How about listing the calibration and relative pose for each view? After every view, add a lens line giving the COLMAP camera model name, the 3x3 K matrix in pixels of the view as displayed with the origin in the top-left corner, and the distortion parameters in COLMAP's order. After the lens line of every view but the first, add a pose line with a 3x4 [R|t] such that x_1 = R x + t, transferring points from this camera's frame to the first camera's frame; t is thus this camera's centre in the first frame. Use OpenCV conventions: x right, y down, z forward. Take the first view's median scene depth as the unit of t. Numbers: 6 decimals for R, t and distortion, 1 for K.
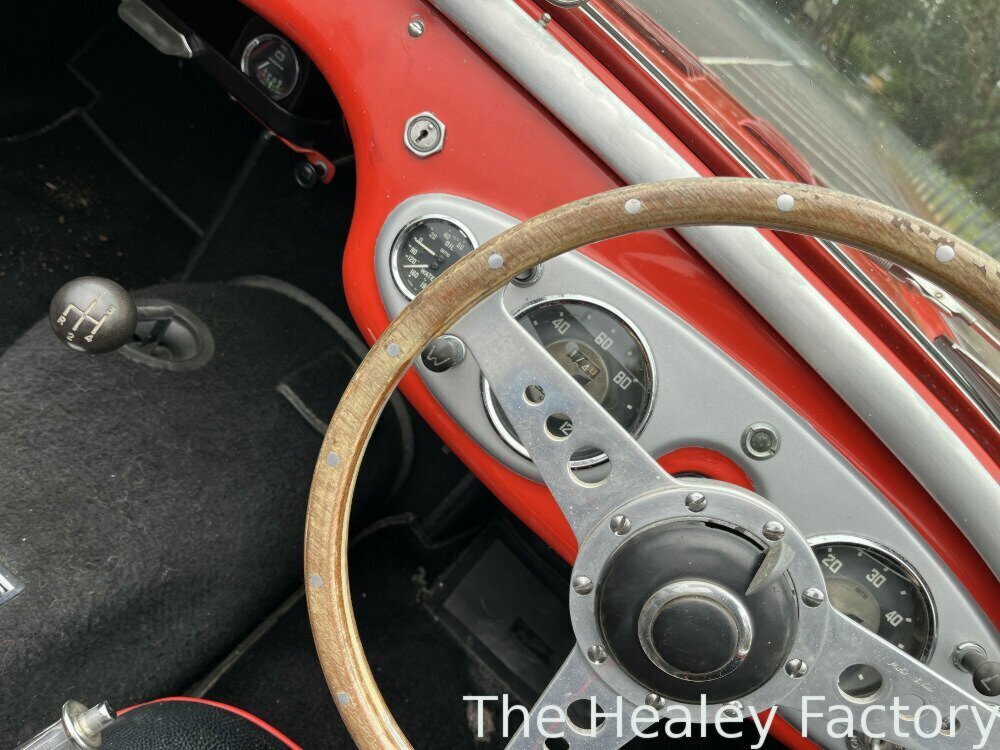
lens RADIAL K [[780.5, 0, 515.9], [0, 780.5, 377.9], [0, 0, 1]] dist [0.033510, -0.037667]
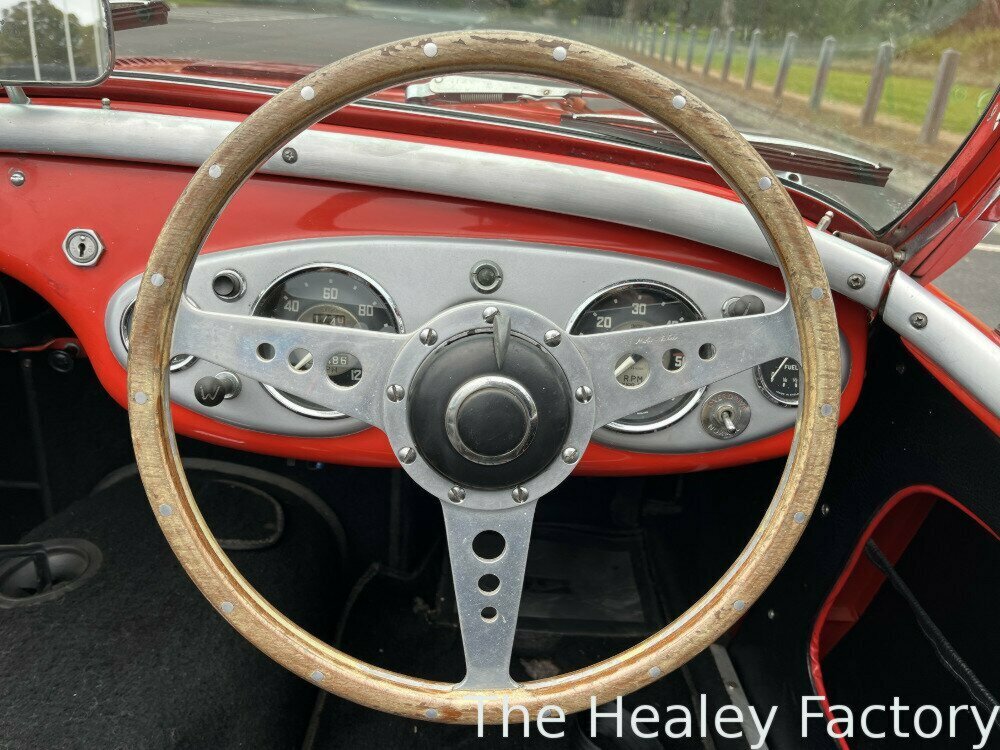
lens RADIAL K [[780.5, 0, 515.9], [0, 780.5, 377.9], [0, 0, 1]] dist [0.033510, -0.037667]
pose [[0.776320, -0.622809, 0.097140, 0.164648], [0.626538, 0.779319, -0.010585, 0.278964], [-0.069110, 0.069079, 0.995214, -0.173019]]
